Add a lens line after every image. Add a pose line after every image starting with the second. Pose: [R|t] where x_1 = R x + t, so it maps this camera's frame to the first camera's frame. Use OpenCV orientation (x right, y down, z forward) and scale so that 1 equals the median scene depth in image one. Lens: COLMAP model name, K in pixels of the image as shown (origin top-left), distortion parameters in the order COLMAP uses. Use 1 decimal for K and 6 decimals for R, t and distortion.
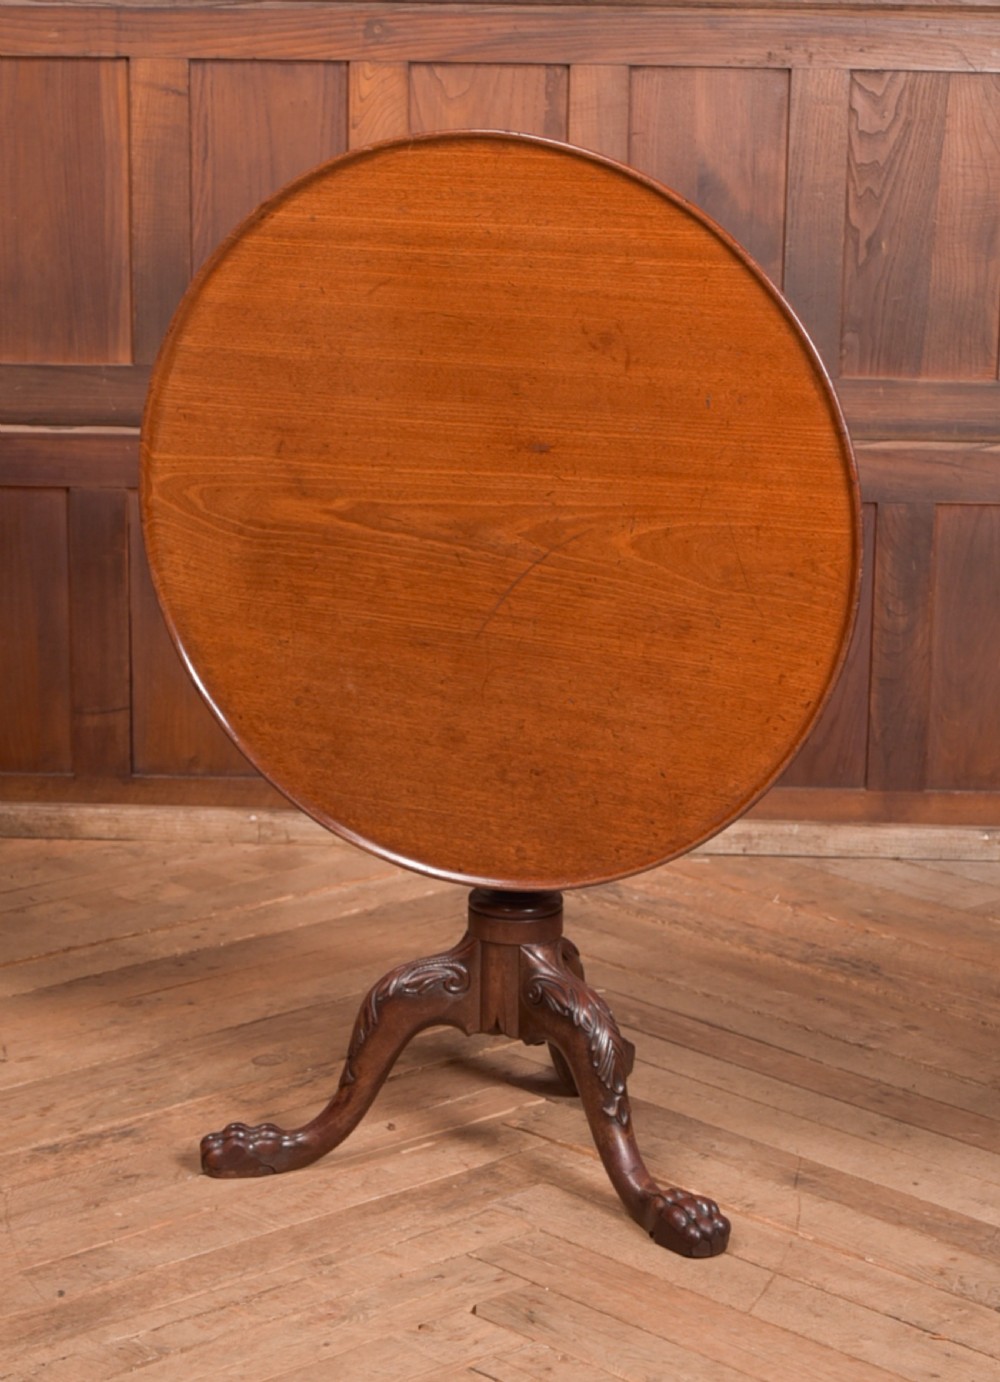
lens RADIAL K [[3401.9, 0, 501.5], [0, 3401.9, 784.8], [0, 0, 1]] dist [-0.021503, 0.000000]
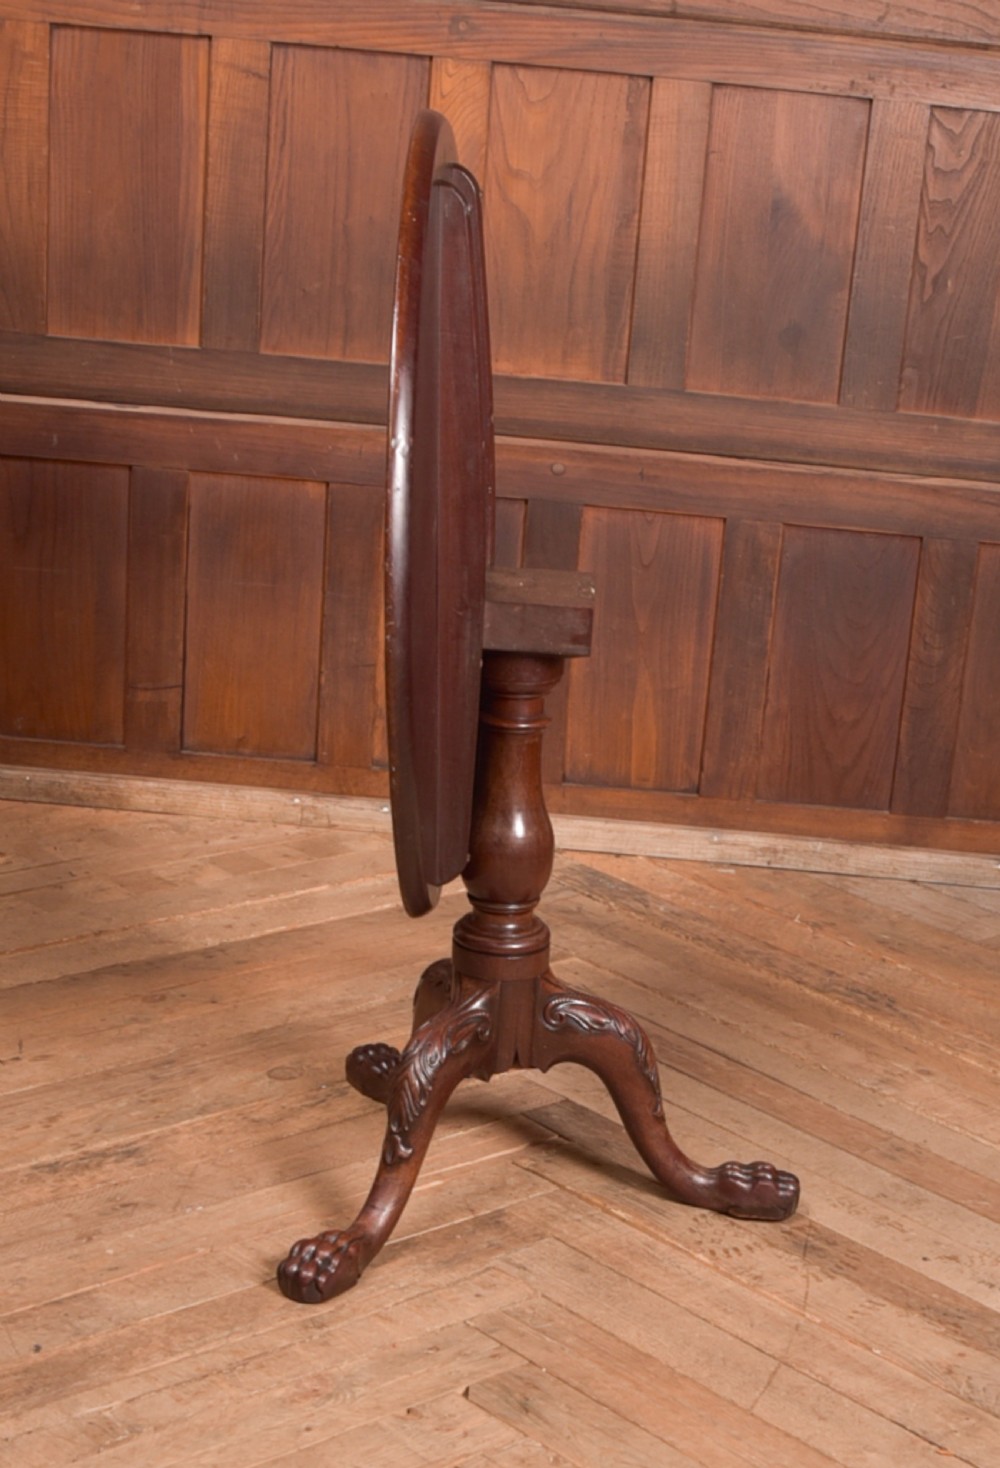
lens RADIAL K [[2736.0, 0, 689.5], [0, 2736.0, 1037.0], [0, 0, 1]] dist [-0.089130, 0.000000]
pose [[0.996469, 0.062166, 0.056430, 0.003875], [-0.068828, 0.989761, 0.125044, -0.036110], [-0.048079, -0.128486, 0.990545, 0.193615]]
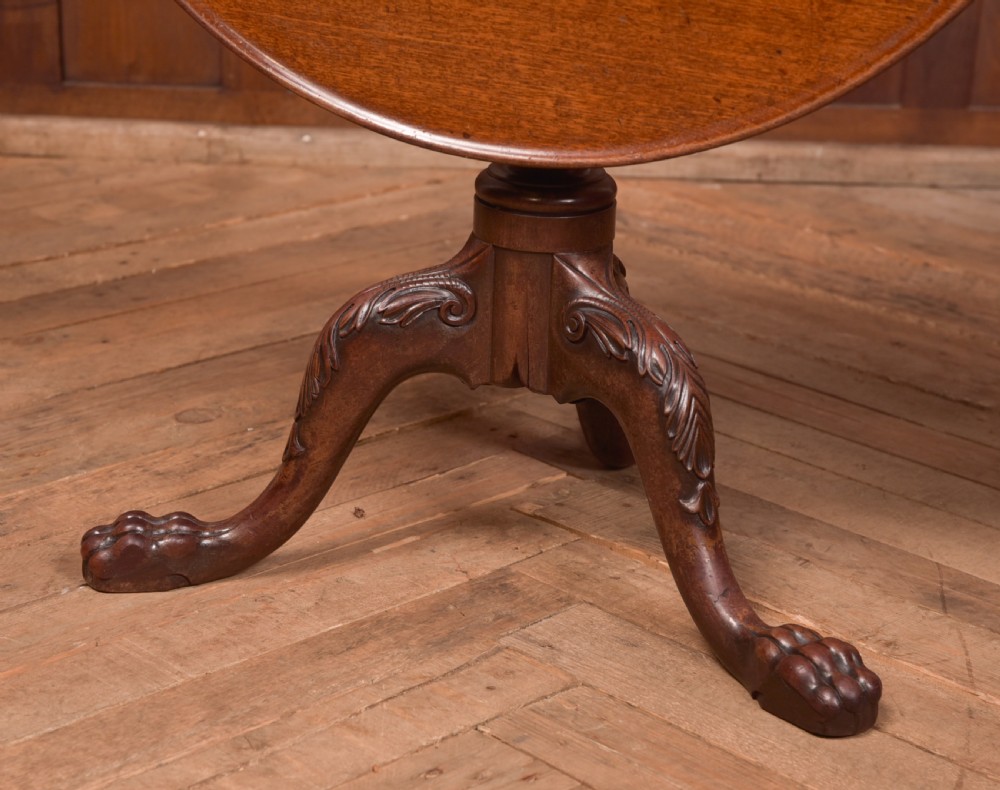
lens RADIAL K [[2244.7, 0, 449.0], [0, 2244.7, 489.9], [0, 0, 1]] dist [0.115750, 0.000000]
pose [[0.999918, 0.008607, 0.009490, -0.016104], [-0.009713, 0.992307, 0.123423, 0.033296], [-0.008354, -0.123505, 0.992309, 0.477349]]
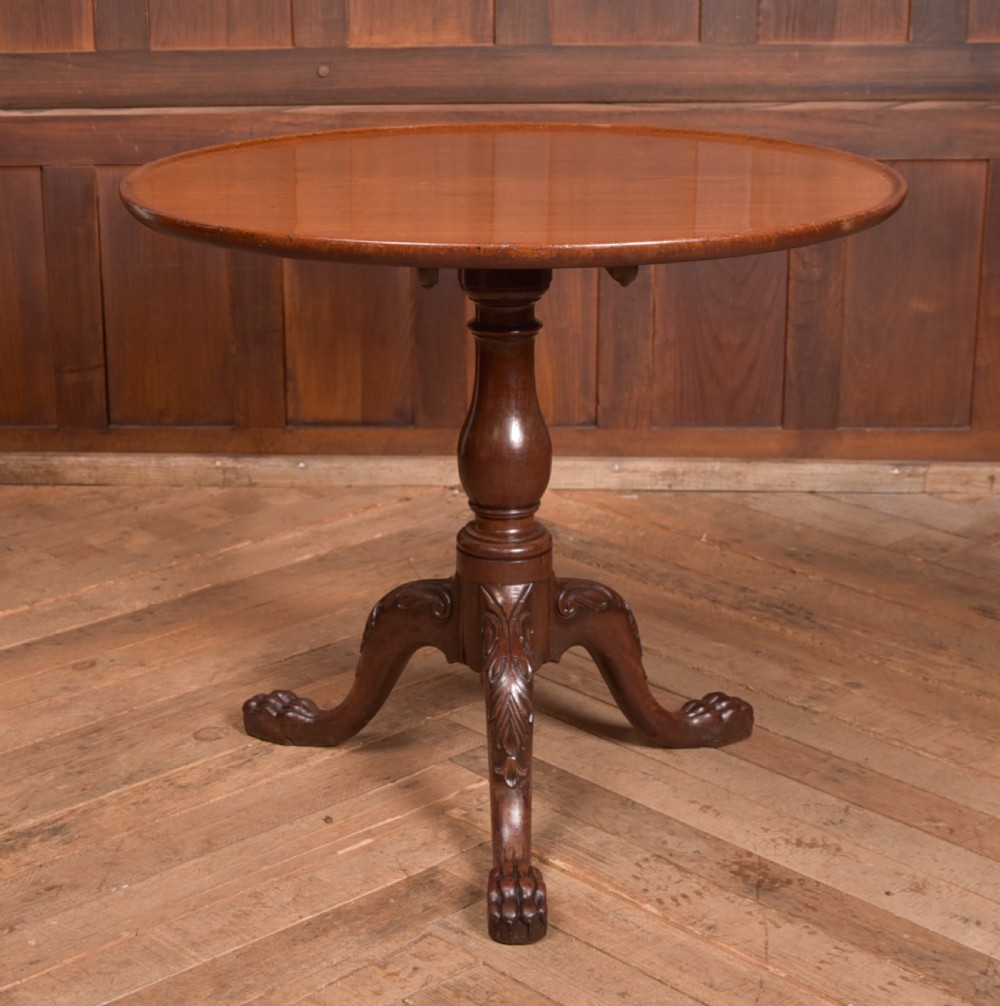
lens RADIAL K [[2184.2, 0, 293.3], [0, 2184.2, 452.2], [0, 0, 1]] dist [-0.044816, 0.000000]
pose [[0.996916, -0.016331, -0.076760, 0.006290], [0.019687, 0.998873, 0.043177, -0.027842], [0.075968, -0.044555, 0.996114, 0.348430]]
